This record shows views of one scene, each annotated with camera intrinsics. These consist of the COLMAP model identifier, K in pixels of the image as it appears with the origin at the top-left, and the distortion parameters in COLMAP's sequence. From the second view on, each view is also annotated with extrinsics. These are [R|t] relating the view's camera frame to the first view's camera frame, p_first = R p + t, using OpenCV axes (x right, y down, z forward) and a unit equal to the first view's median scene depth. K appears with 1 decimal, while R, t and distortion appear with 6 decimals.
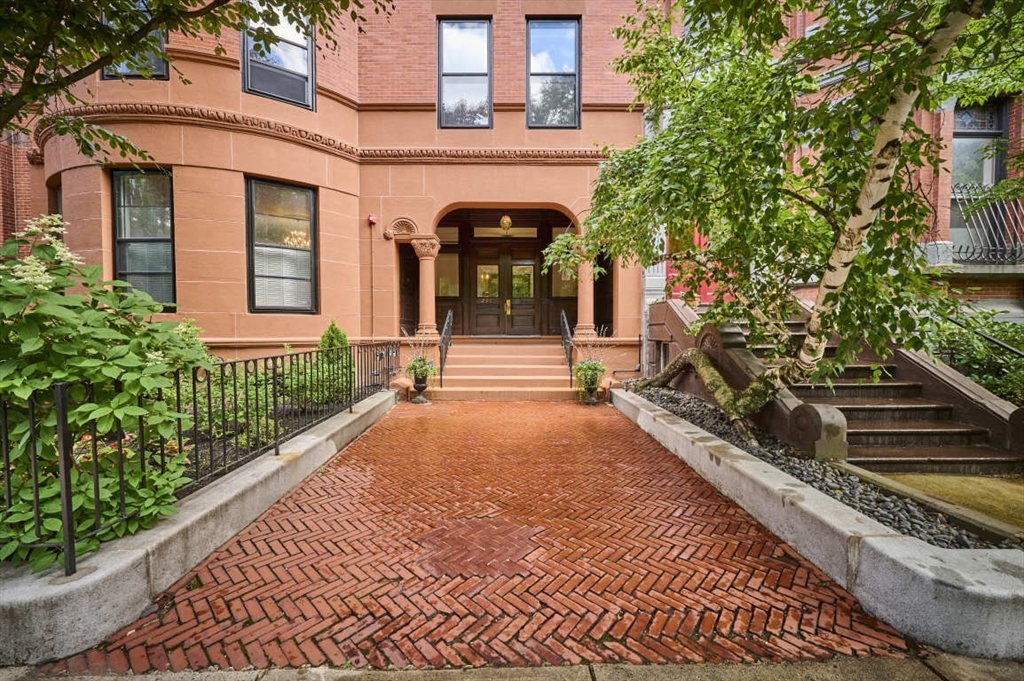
lens RADIAL K [[406.4, 0, 509.5], [0, 406.4, 341.6], [0, 0, 1]] dist [-0.000013, -0.000929]
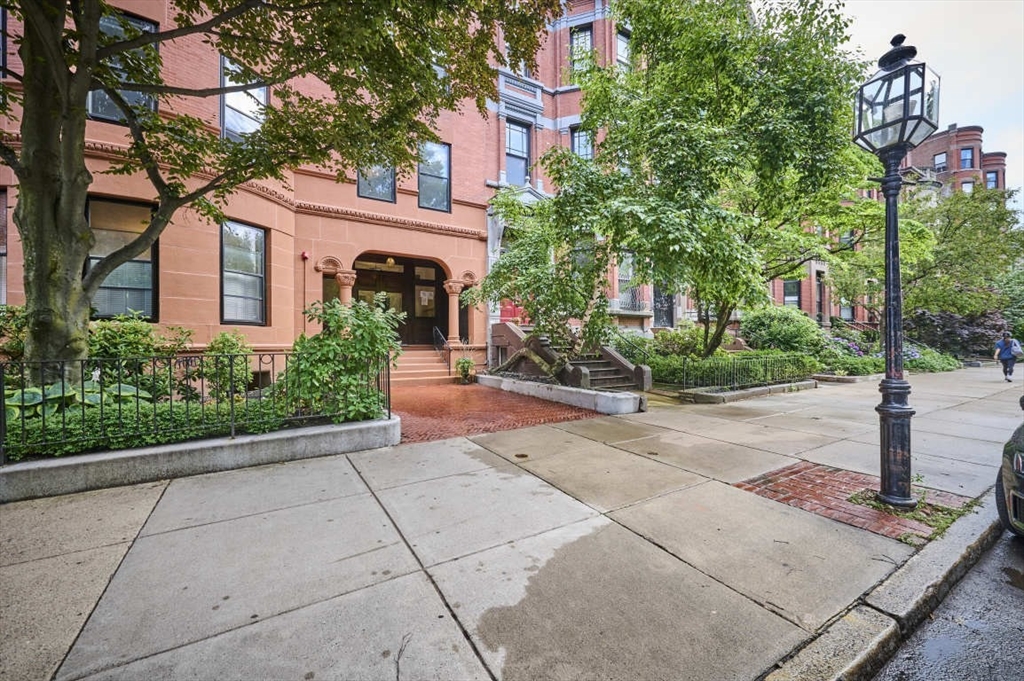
lens RADIAL K [[406.4, 0, 512.0], [0, 406.4, 340.2], [0, 0, 1]] dist [-0.000013, -0.000929]
pose [[0.854214, 0.002640, 0.519915, -0.513110], [0.019424, 0.999127, -0.036987, 0.041505], [-0.519559, 0.041693, 0.853417, -0.527724]]
